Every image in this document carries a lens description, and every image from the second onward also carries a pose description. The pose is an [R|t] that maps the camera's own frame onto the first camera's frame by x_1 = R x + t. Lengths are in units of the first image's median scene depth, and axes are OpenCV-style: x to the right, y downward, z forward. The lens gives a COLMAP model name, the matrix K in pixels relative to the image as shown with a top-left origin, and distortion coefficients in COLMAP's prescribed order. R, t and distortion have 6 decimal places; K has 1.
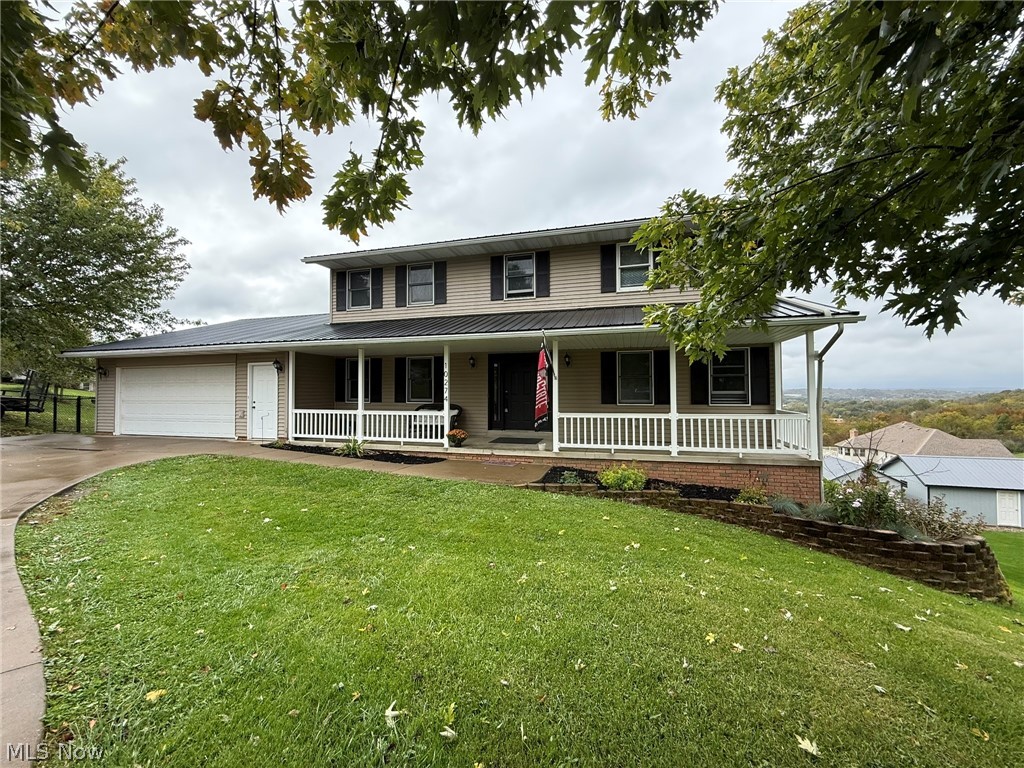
lens RADIAL K [[406.5, 0, 511.4], [0, 406.5, 384.3], [0, 0, 1]] dist [-0.003127, -0.000136]
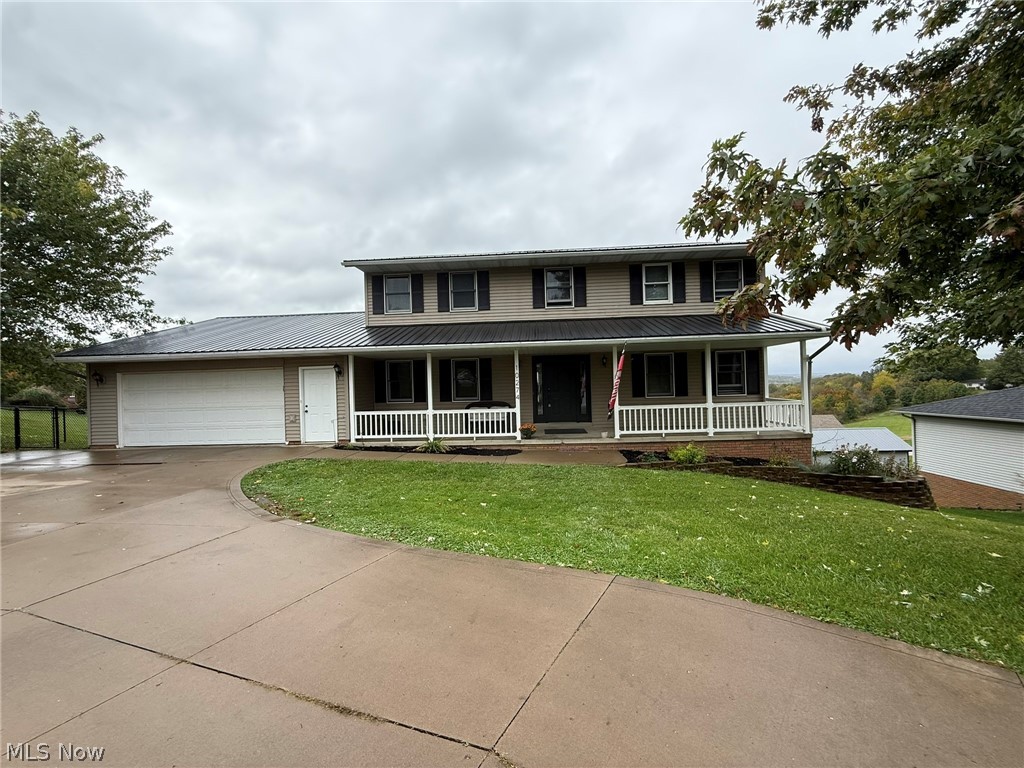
lens RADIAL K [[406.5, 0, 512.9], [0, 406.5, 384.5], [0, 0, 1]] dist [-0.003127, -0.000136]
pose [[0.974668, -0.023677, 0.222400, -0.393734], [0.019926, 0.999619, 0.019094, -0.019987], [-0.222768, -0.014179, 0.974768, -0.093675]]
